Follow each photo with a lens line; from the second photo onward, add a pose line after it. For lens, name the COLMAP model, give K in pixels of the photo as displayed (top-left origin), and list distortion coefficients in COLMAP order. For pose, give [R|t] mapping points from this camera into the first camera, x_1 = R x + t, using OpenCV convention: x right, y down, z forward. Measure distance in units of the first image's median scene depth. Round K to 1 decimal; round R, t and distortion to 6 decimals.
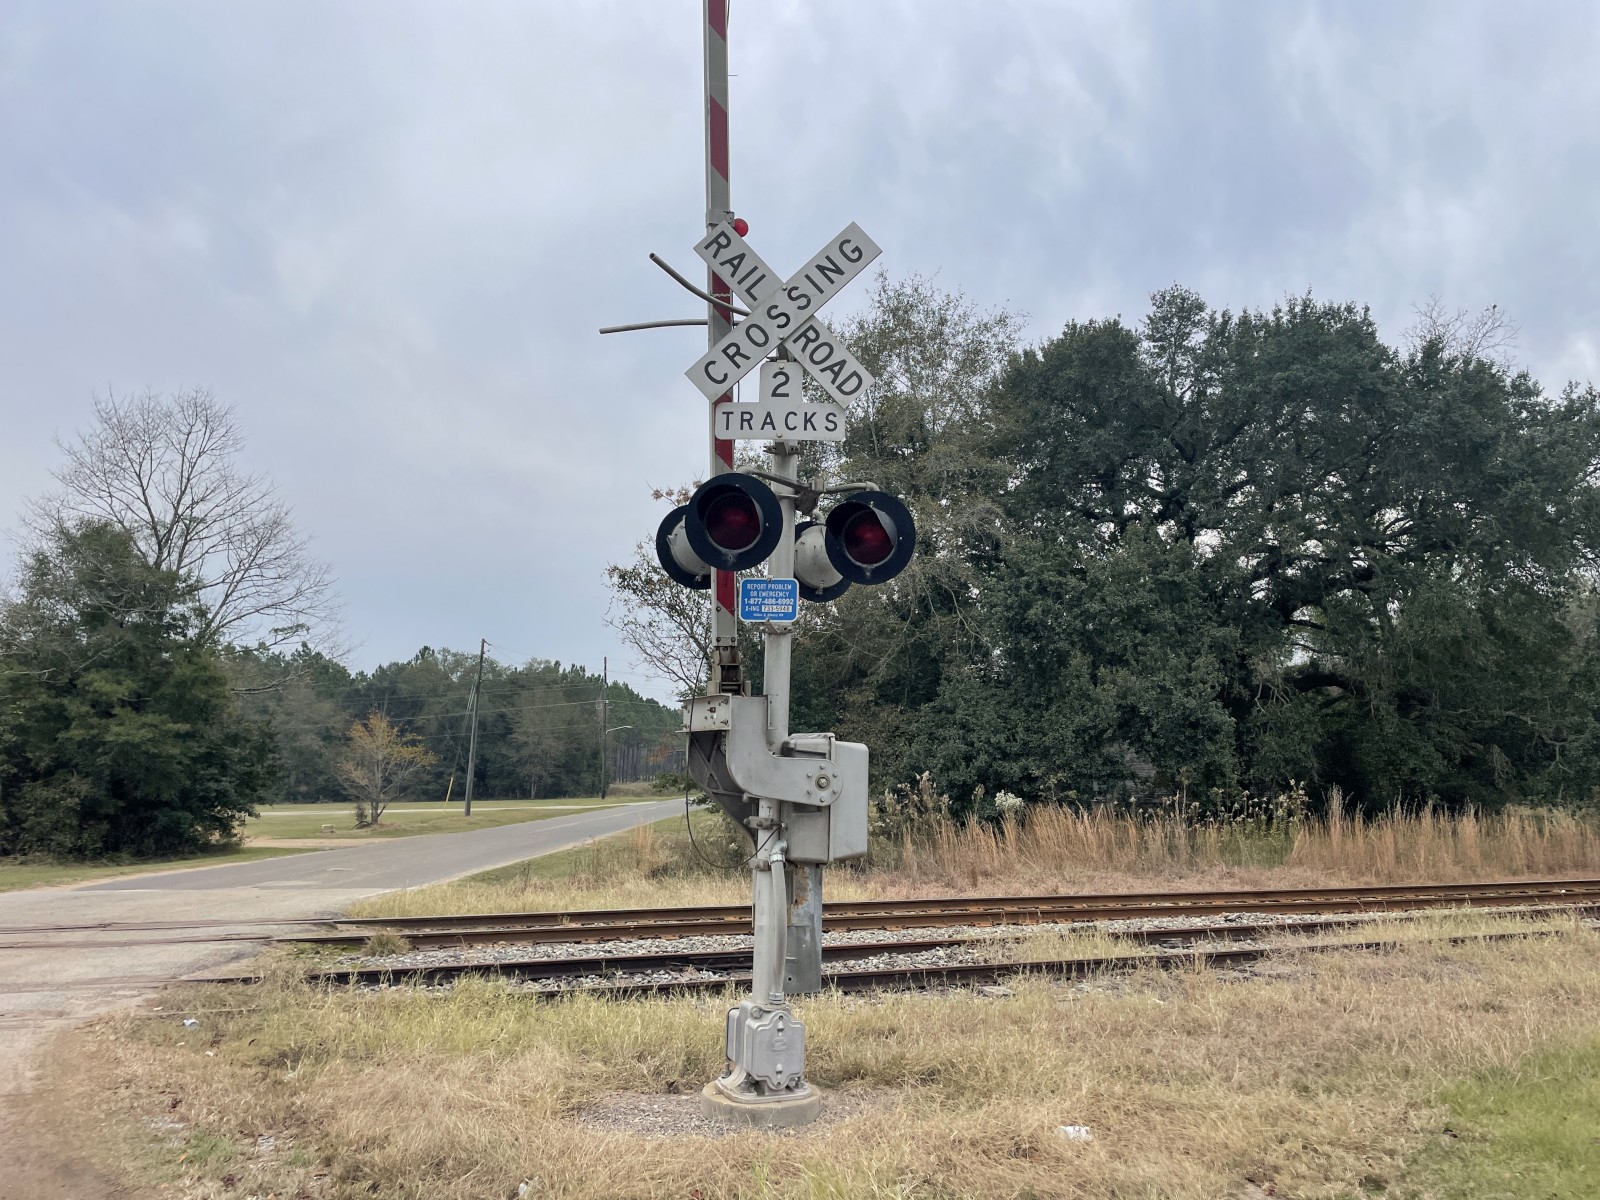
lens RADIAL K [[1195.8, 0, 805.7], [0, 1195.8, 582.0], [0, 0, 1]] dist [0.090918, -0.105614]
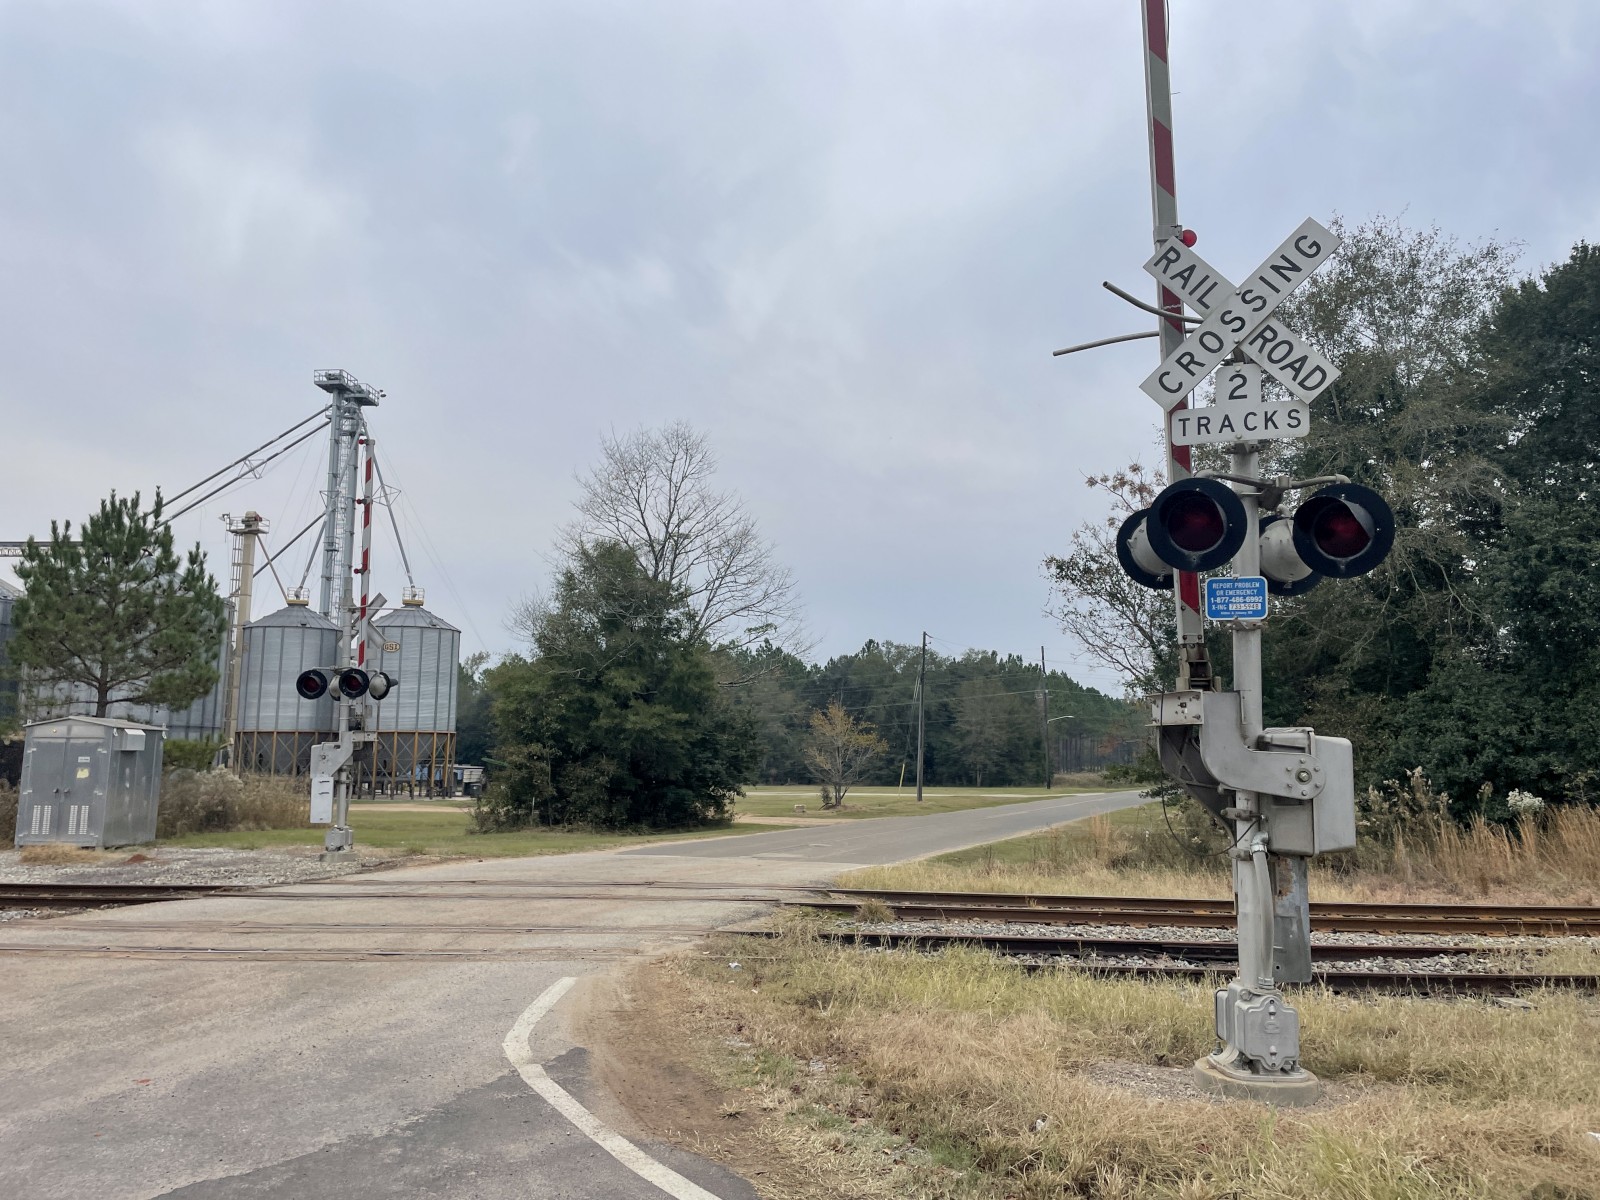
lens RADIAL K [[1195.8, 0, 784.5], [0, 1195.8, 580.6], [0, 0, 1]] dist [0.090918, -0.105614]
pose [[0.930012, -0.045371, -0.364719, -0.002265], [0.048235, 0.998835, -0.001257, -0.003378], [0.364351, -0.016423, 0.931117, -0.020998]]
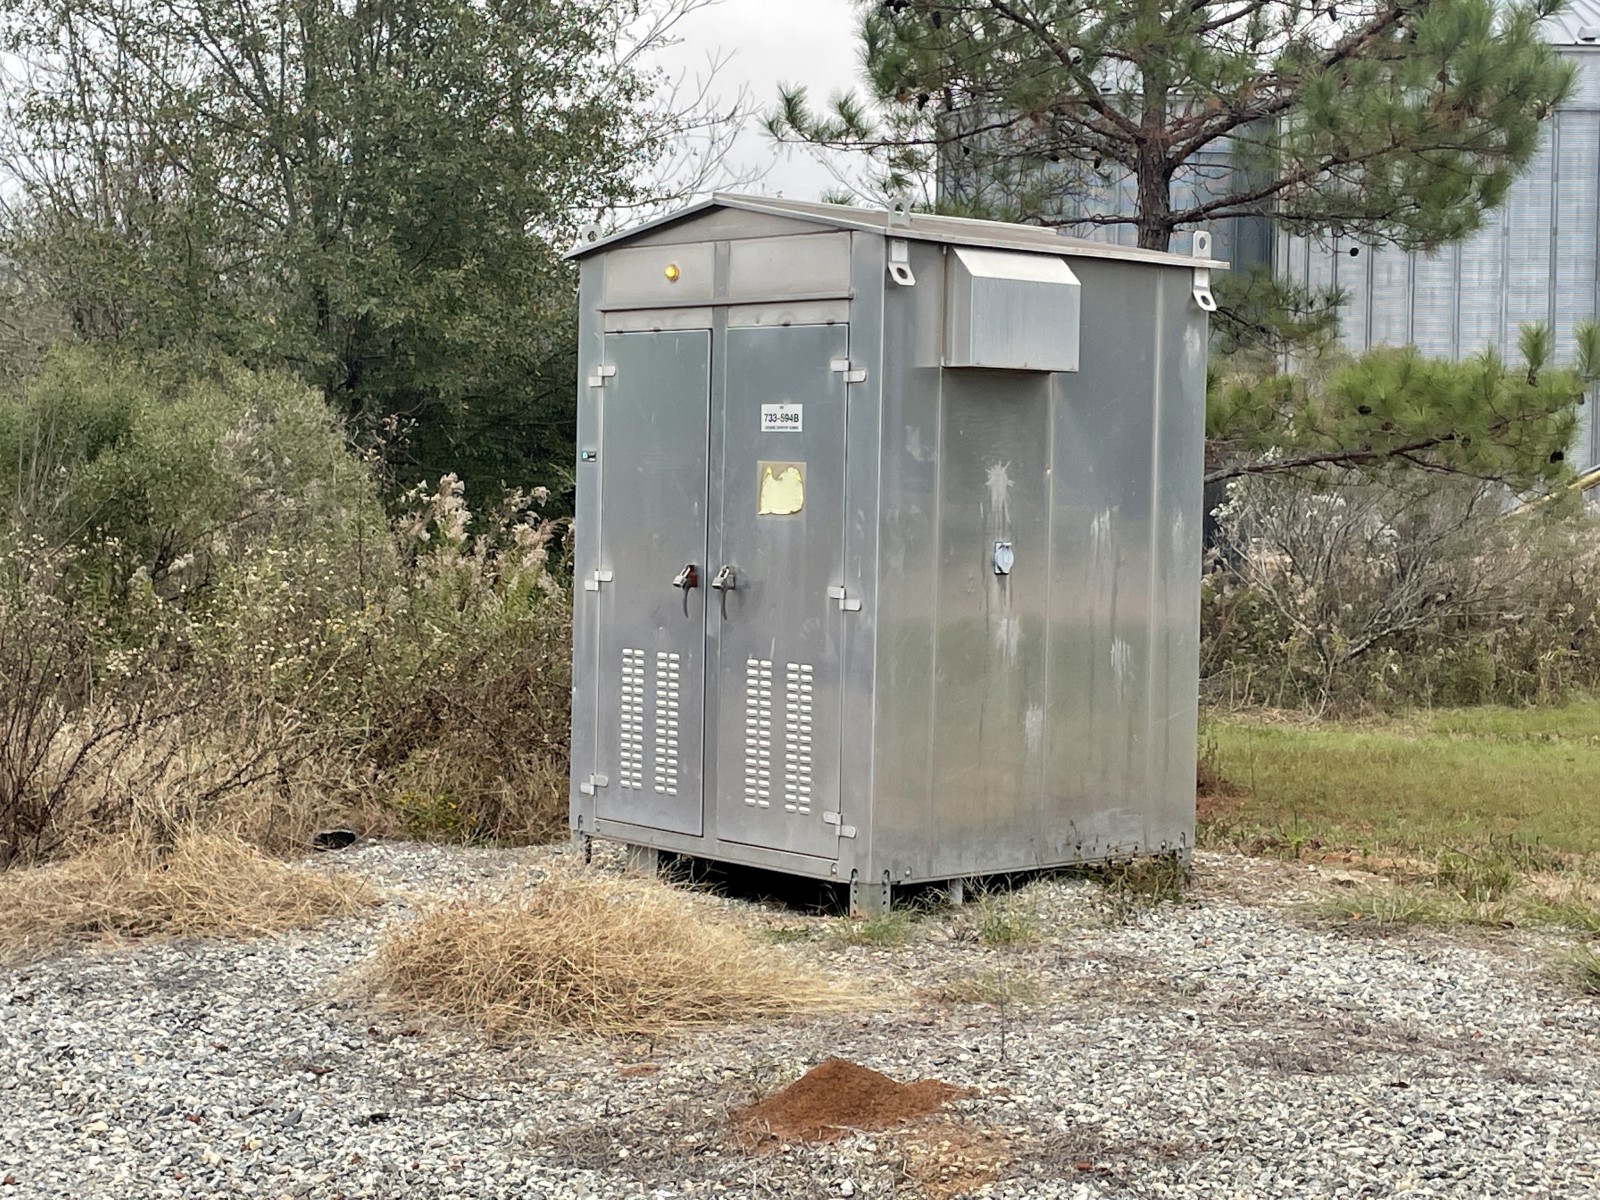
lens RADIAL K [[2717.3, 0, 812.1], [0, 2717.3, 584.2], [0, 0, 1]] dist [0.109990, 0.000000]
pose [[0.420751, 0.049873, -0.905804, -0.386090], [0.130042, 0.984860, 0.114631, 0.066413], [0.897807, -0.166024, 0.407895, 0.379538]]
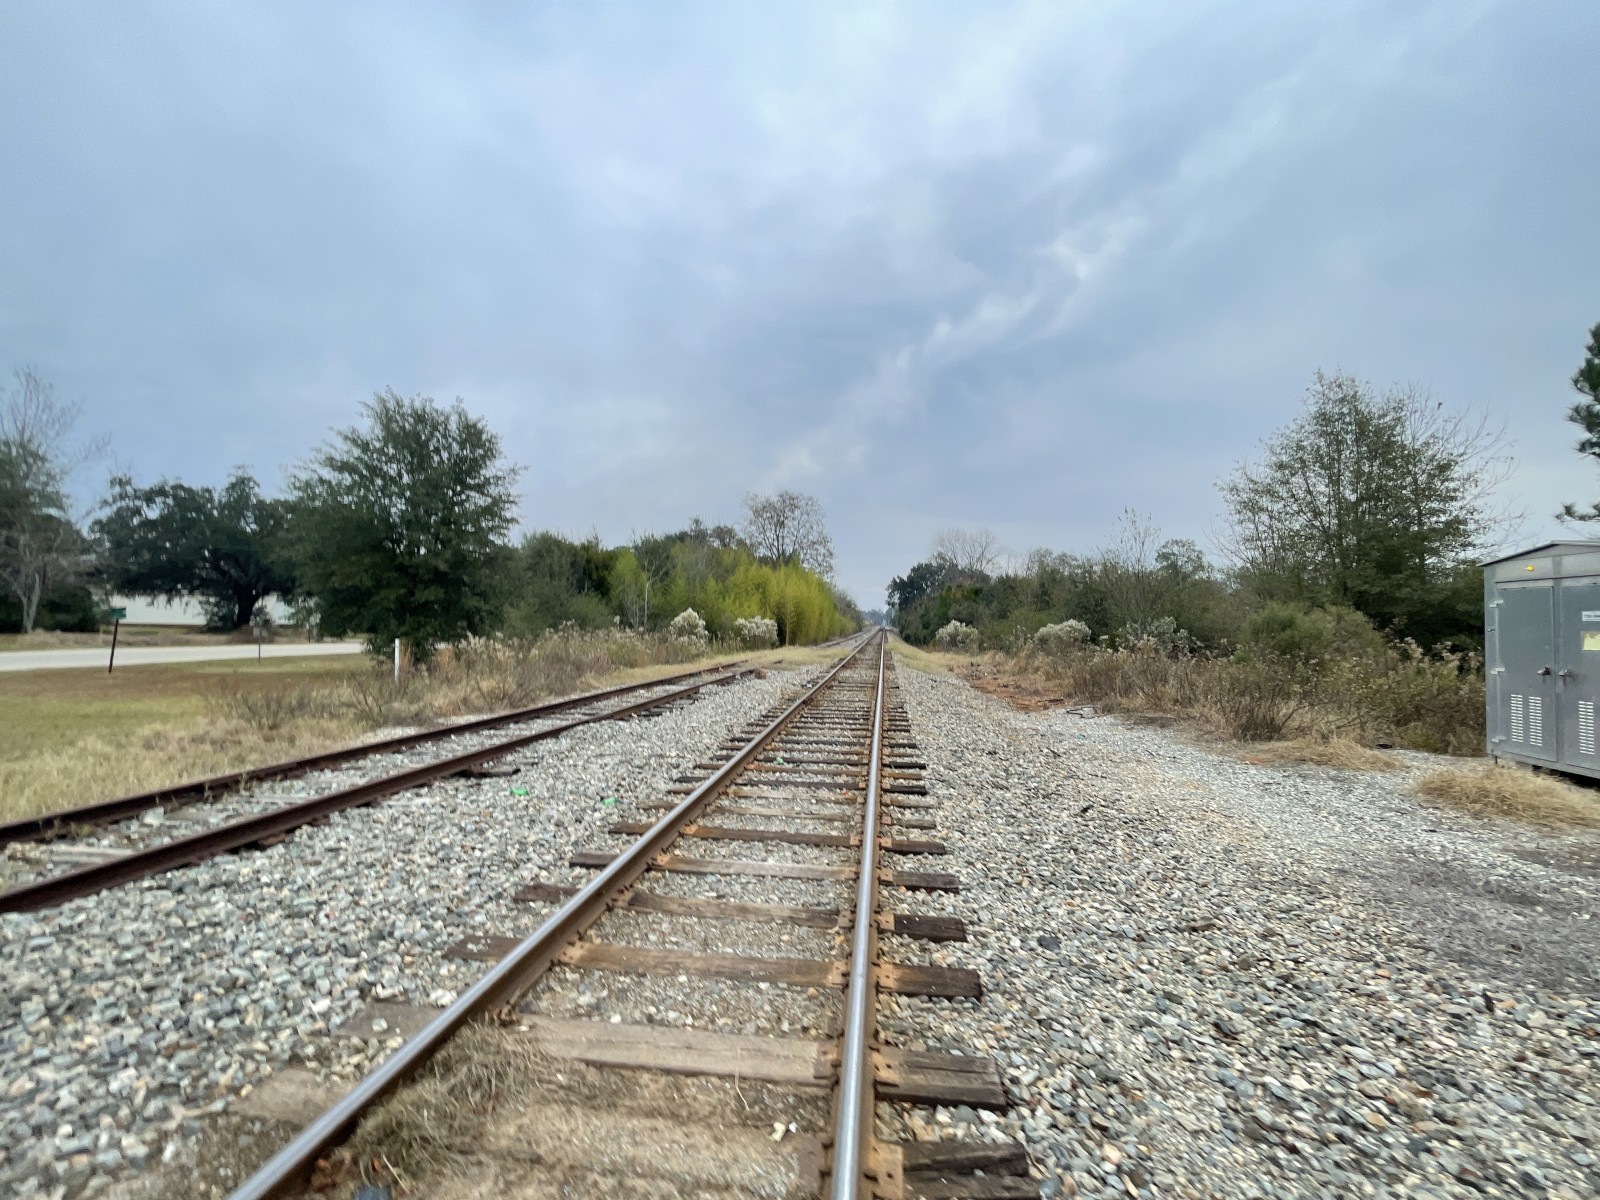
lens RADIAL K [[649.8, 0, 801.9], [0, 649.8, 602.4], [0, 0, 1]] dist [-0.000384, -0.000291]
pose [[-0.411590, -0.035323, -0.910684, -0.373243], [0.131769, 0.986443, -0.097816, 0.065162], [0.901793, -0.160260, -0.401355, 0.360515]]
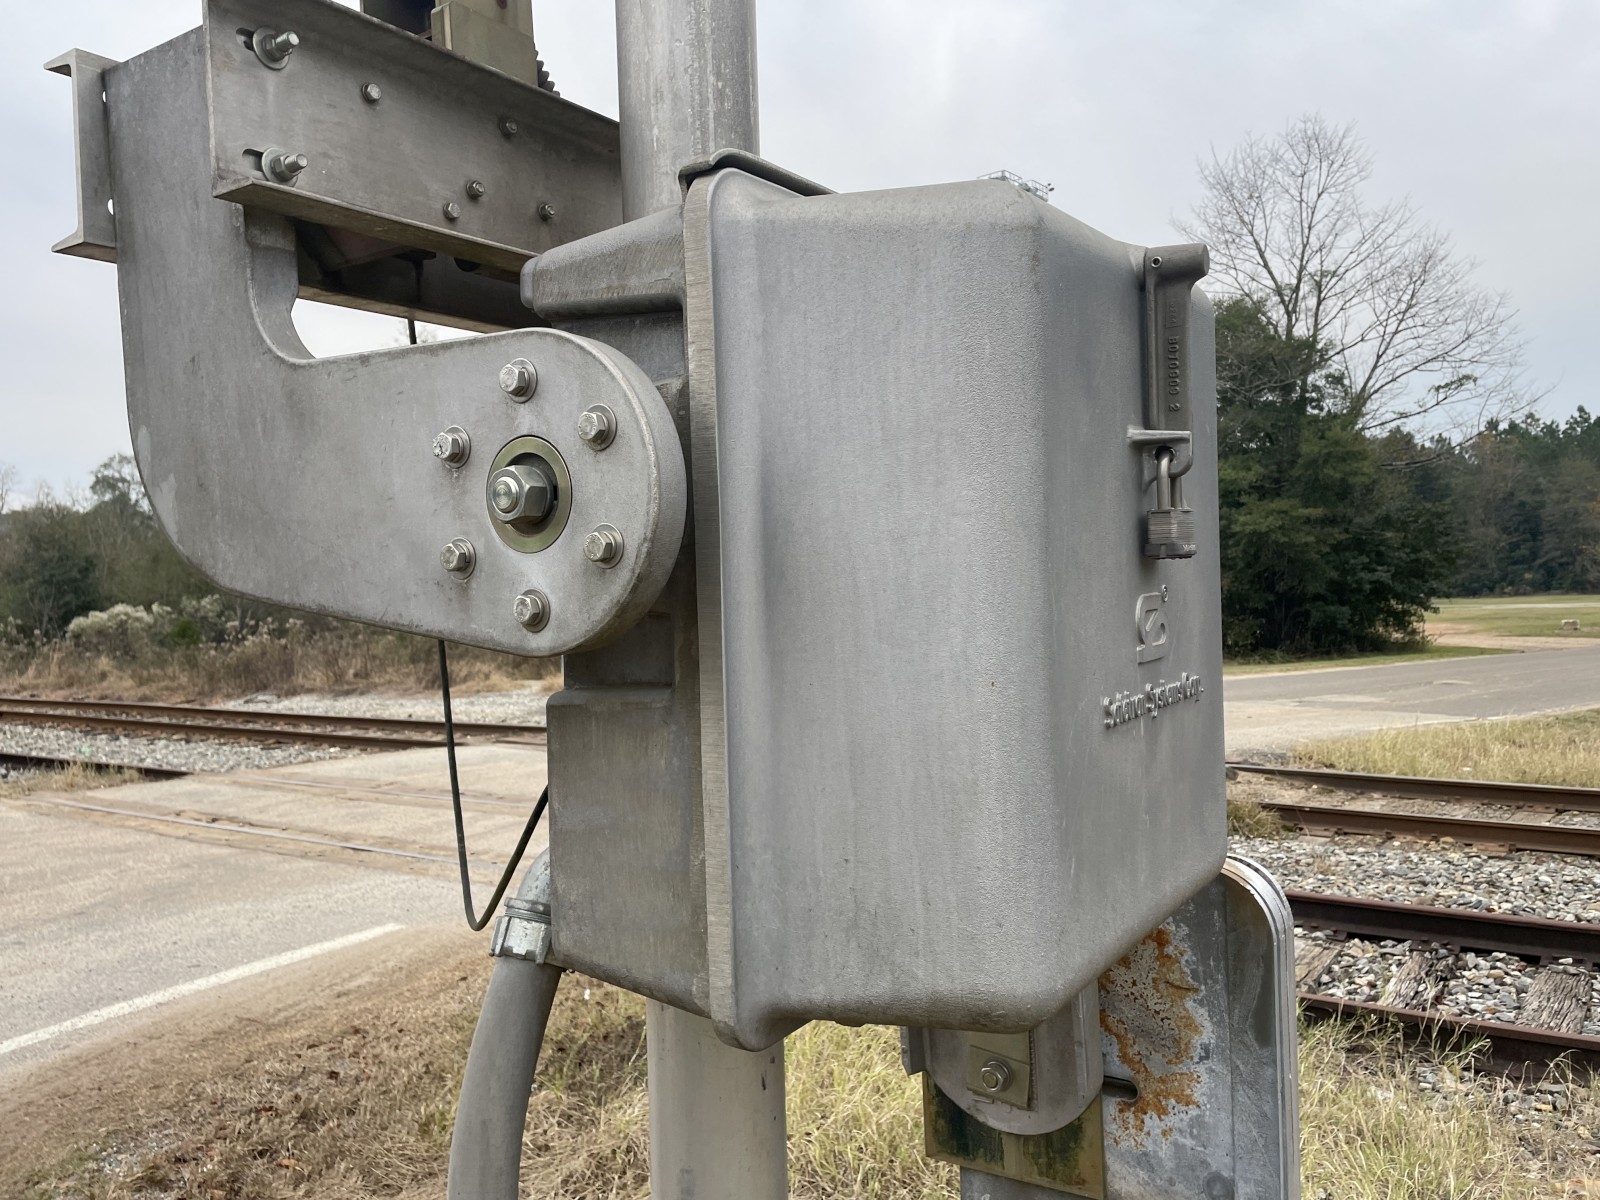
lens RADIAL K [[1261.8, 0, 798.0], [0, 1261.8, 587.7], [0, 0, 1]] dist [0.055977, -0.018778]
pose [[0.571098, -0.019244, -0.820656, 0.027918], [0.161524, 0.982815, 0.089359, 0.030832], [0.804833, -0.183588, 0.564392, 0.170750]]
